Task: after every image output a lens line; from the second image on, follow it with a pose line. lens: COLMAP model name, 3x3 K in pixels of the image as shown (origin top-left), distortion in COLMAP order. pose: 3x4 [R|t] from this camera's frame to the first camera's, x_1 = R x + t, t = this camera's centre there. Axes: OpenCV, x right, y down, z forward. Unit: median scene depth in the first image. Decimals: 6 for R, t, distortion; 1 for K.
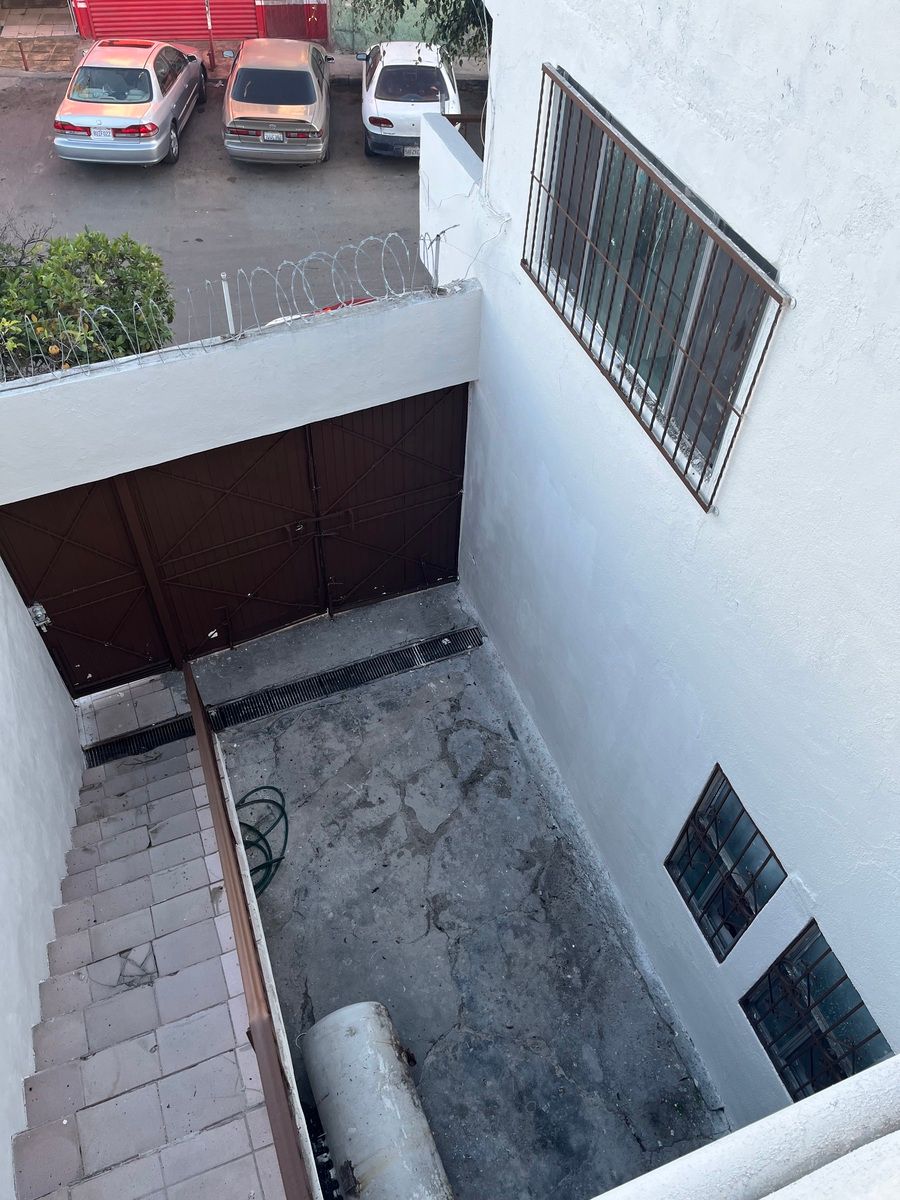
lens RADIAL K [[898.2, 0, 457.0], [0, 898.2, 597.5], [0, 0, 1]] dist [0.026781, -0.006176]
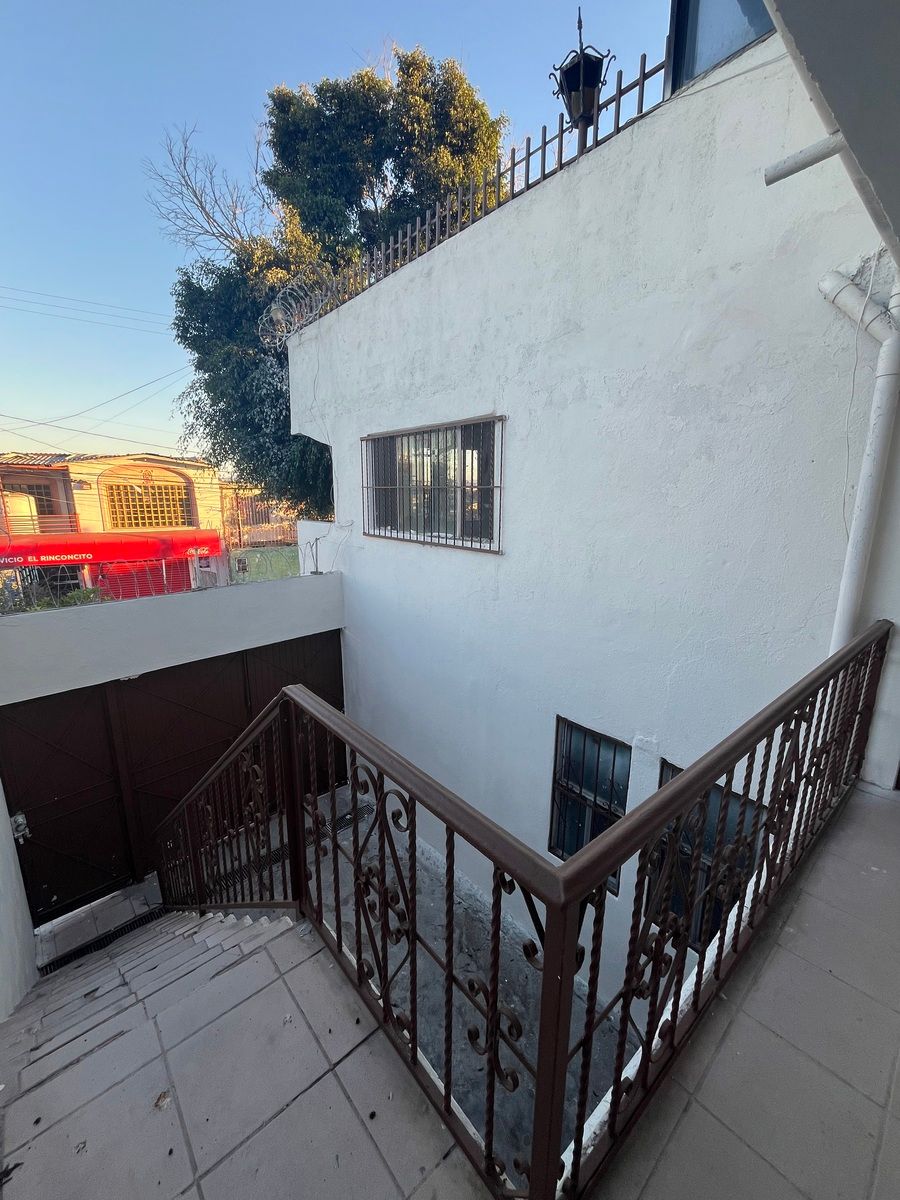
lens RADIAL K [[481.8, 0, 443.1], [0, 481.8, 600.2], [0, 0, 1]] dist [-0.000770, 0.000086]
pose [[0.943538, -0.112740, 0.311488, -0.084769], [0.275489, 0.789227, -0.548841, 0.288012], [-0.183959, 0.603664, 0.775725, 0.193068]]
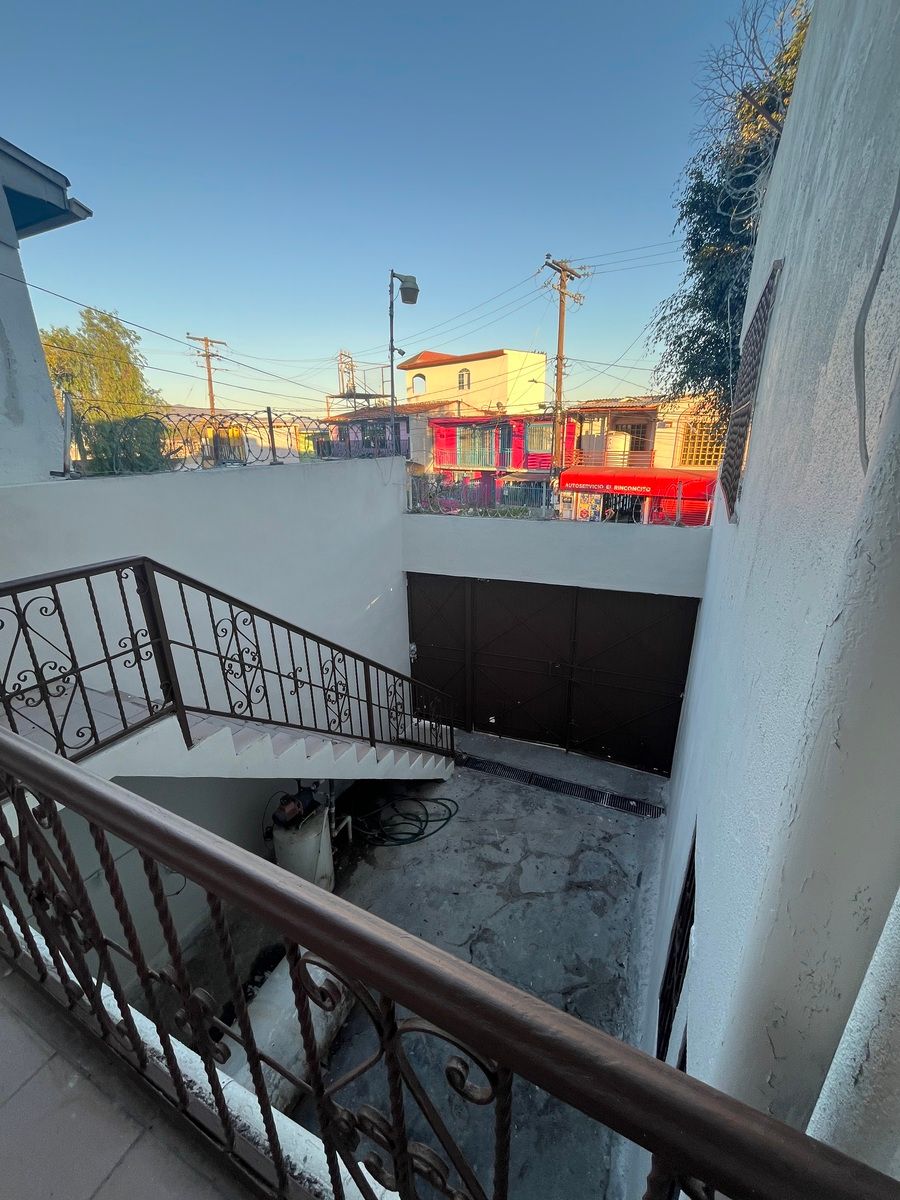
lens RADIAL K [[481.8, 0, 443.1], [0, 481.8, 600.2], [0, 0, 1]] dist [-0.000770, 0.000086]
pose [[0.674935, 0.188297, -0.713447, 0.286797], [-0.531649, 0.794582, -0.293240, 0.195675], [0.511676, 0.577221, 0.636399, 0.309746]]
